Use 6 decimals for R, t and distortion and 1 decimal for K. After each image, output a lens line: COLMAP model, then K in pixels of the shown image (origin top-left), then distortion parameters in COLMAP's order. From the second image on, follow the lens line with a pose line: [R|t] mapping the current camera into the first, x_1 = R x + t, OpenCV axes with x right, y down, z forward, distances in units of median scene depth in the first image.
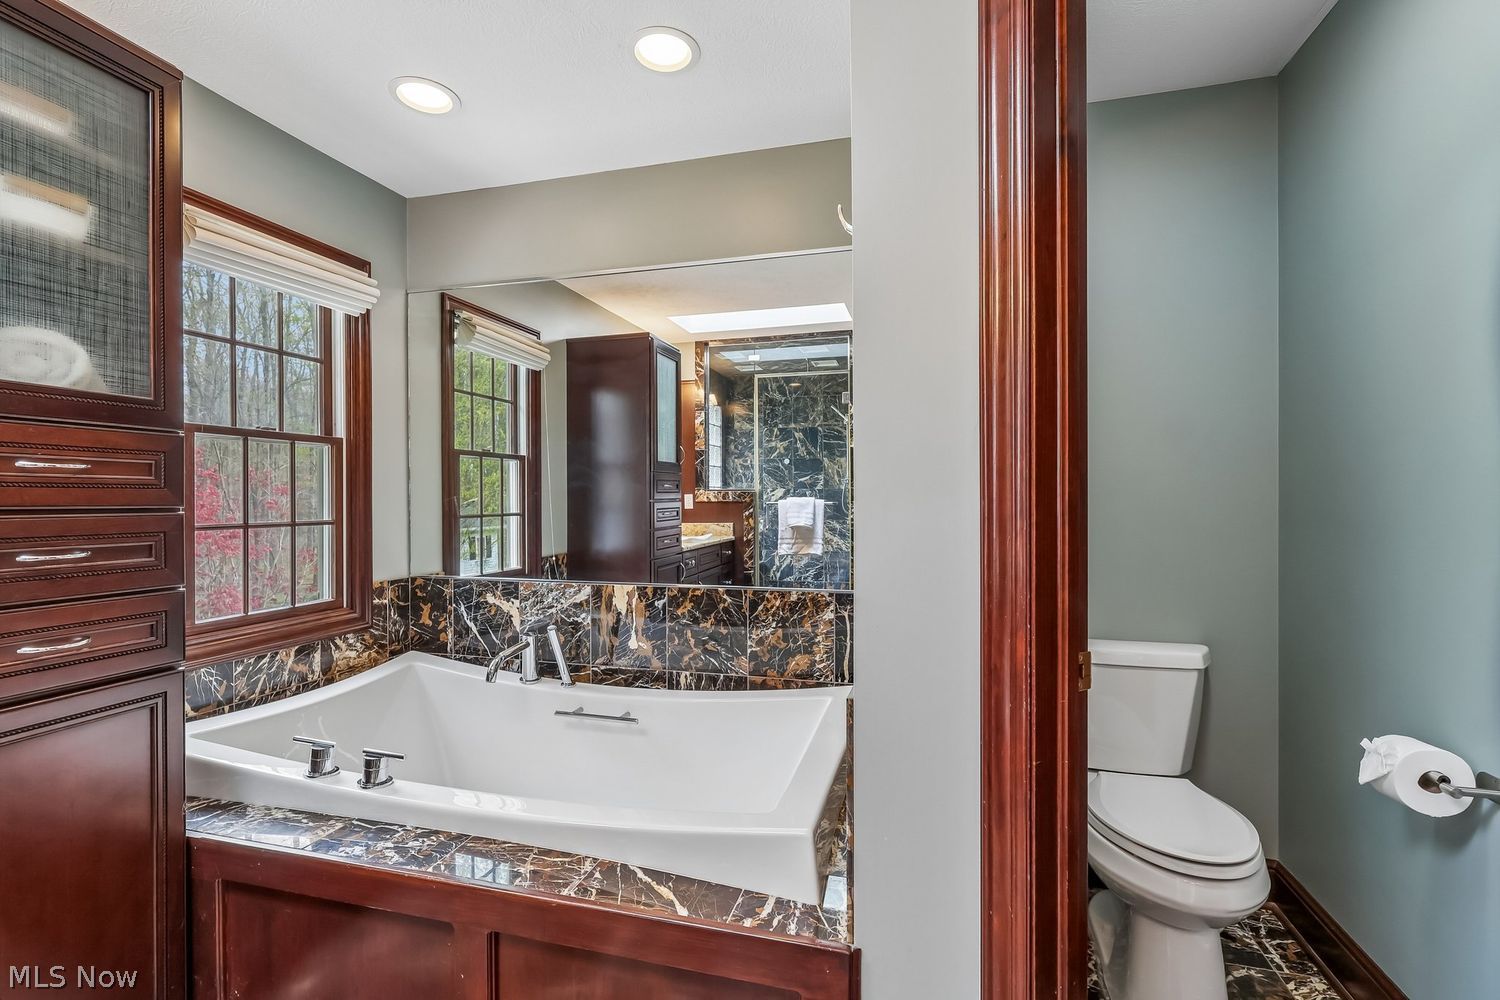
lens RADIAL K [[694.0, 0, 753.2], [0, 694.0, 501.6], [0, 0, 1]] dist [-0.000372, 0.000927]
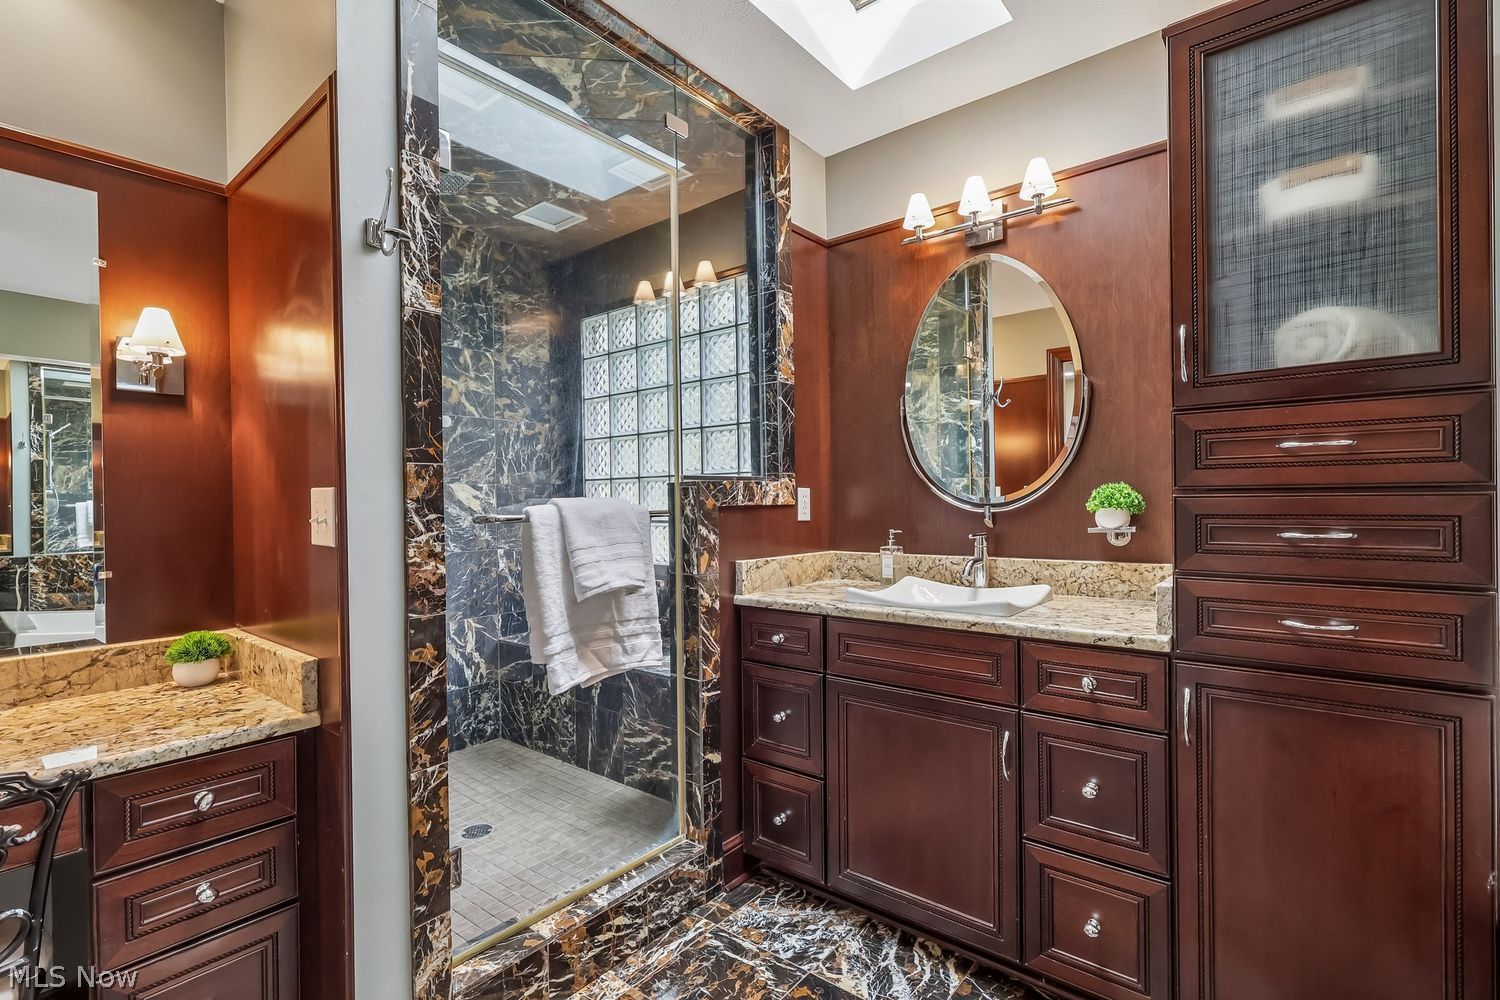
lens RADIAL K [[694.0, 0, 745.7], [0, 694.0, 500.7], [0, 0, 1]] dist [-0.000372, 0.000927]
pose [[-0.413256, 0.012659, -0.910527, 0.146657], [0.011943, 0.999893, 0.008481, 0.006833], [0.910537, -0.007370, -0.413363, 0.411539]]
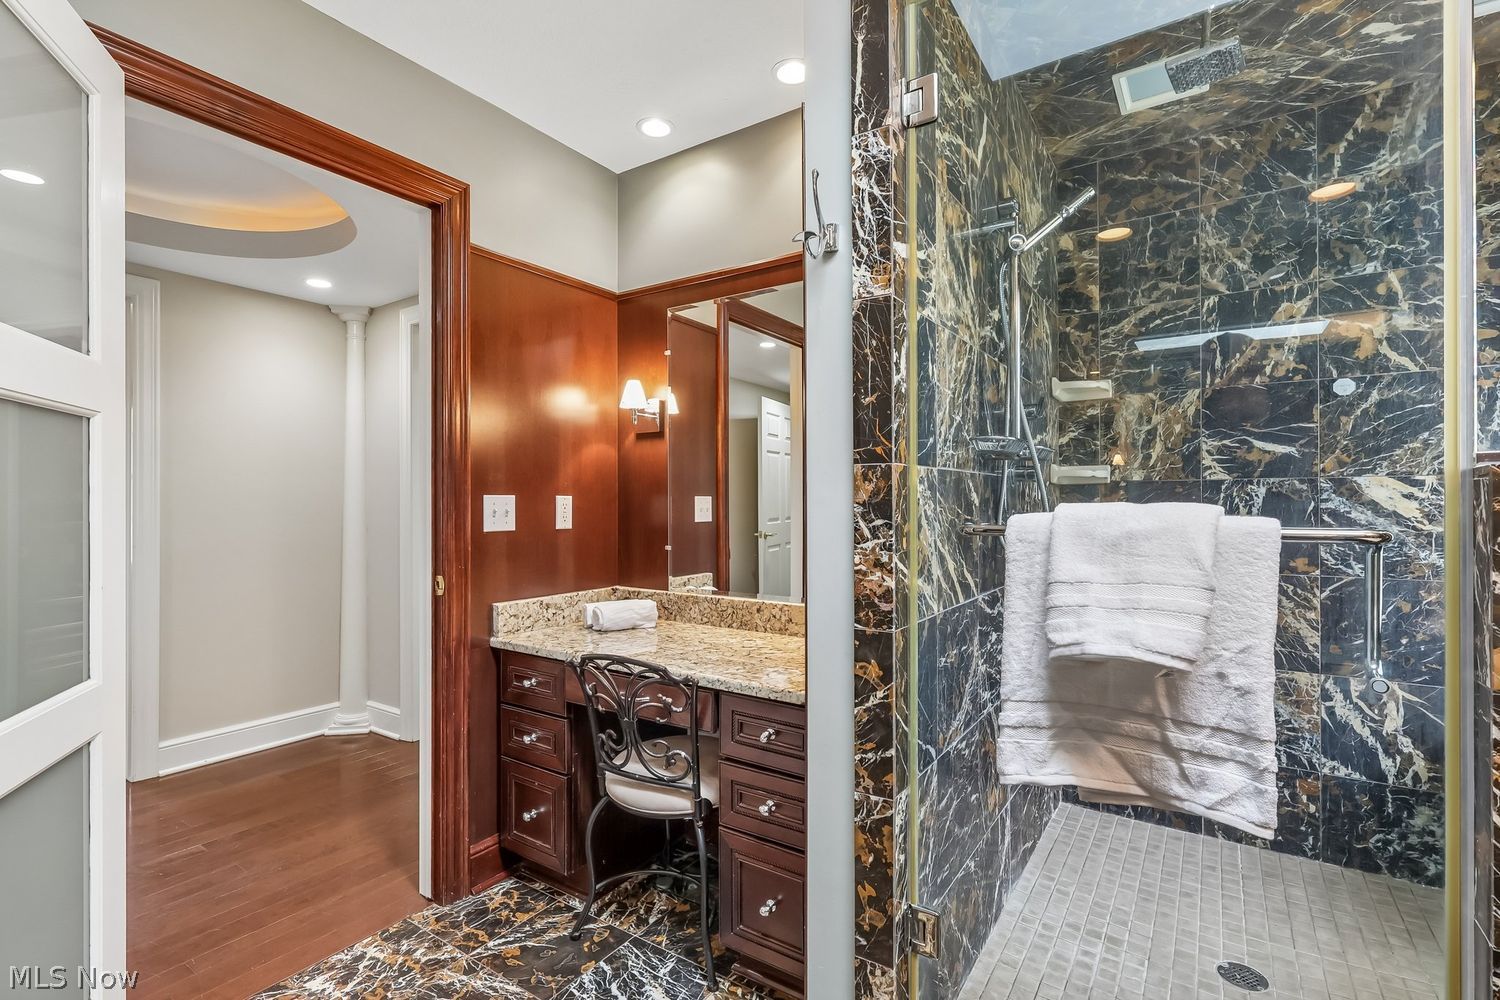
lens RADIAL K [[694.0, 0, 746.3], [0, 694.0, 500.8], [0, 0, 1]] dist [-0.000372, 0.000927]
pose [[-0.946043, 0.006804, 0.323970, -0.438423], [0.007173, 0.999974, -0.000055, 0.004622], [-0.323962, 0.002272, -0.946067, 0.472804]]
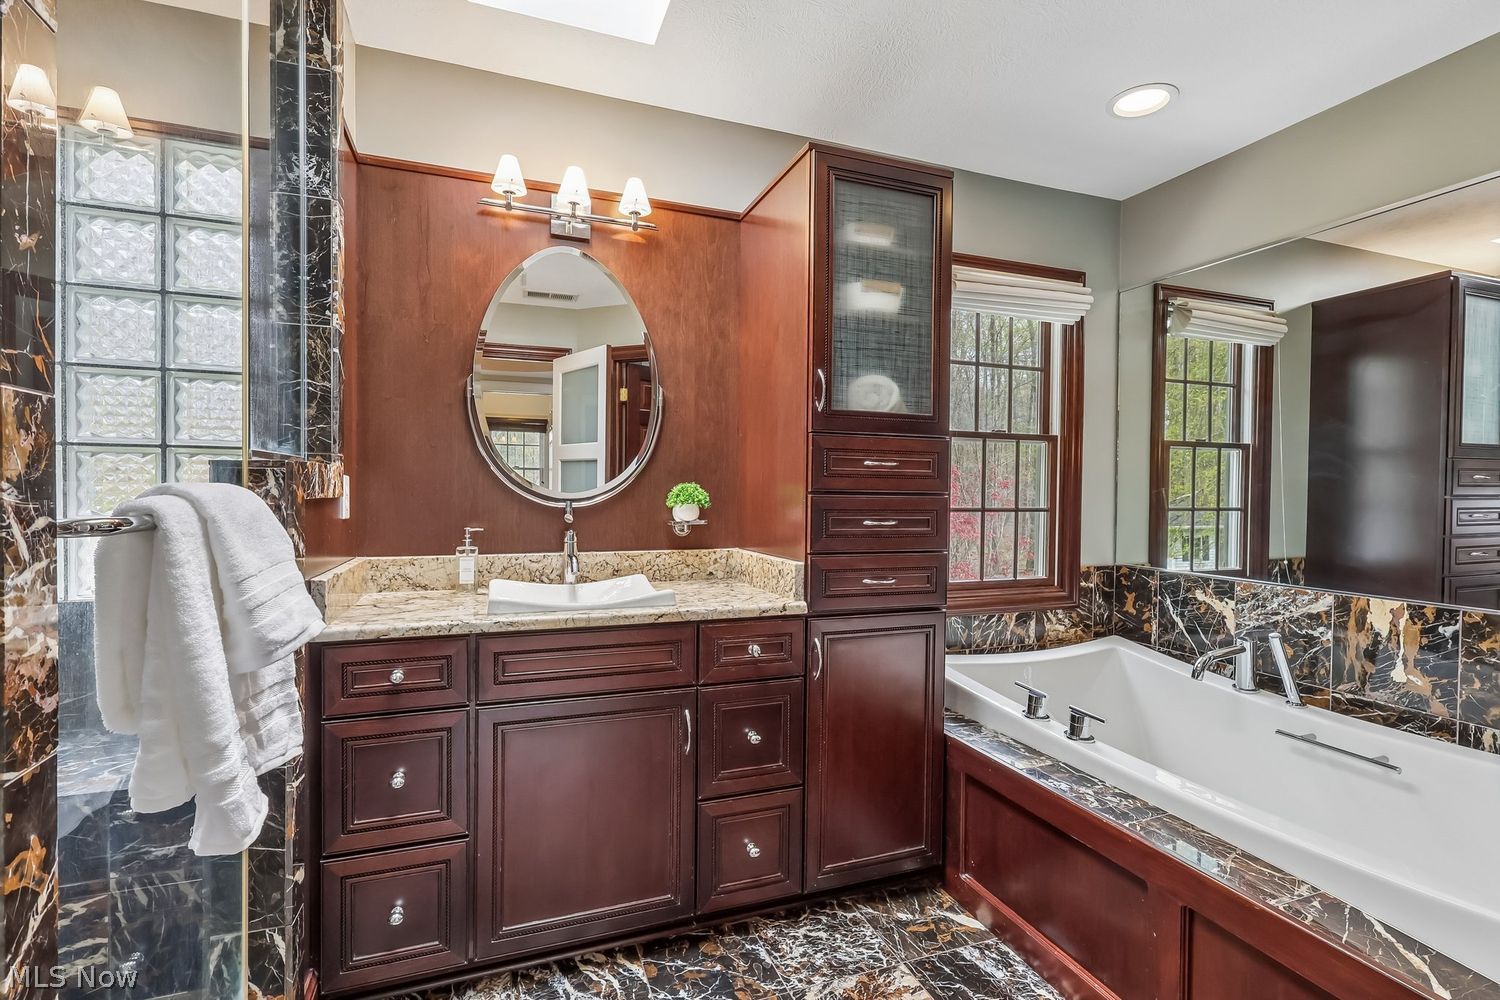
lens RADIAL K [[694.0, 0, 743.2], [0, 694.0, 501.1], [0, 0, 1]] dist [-0.000372, 0.000927]
pose [[0.578035, 0.023220, -0.815681, 0.043506], [-0.016813, 0.999722, 0.016544, 0.006346], [0.815839, 0.004151, 0.578265, -0.084402]]
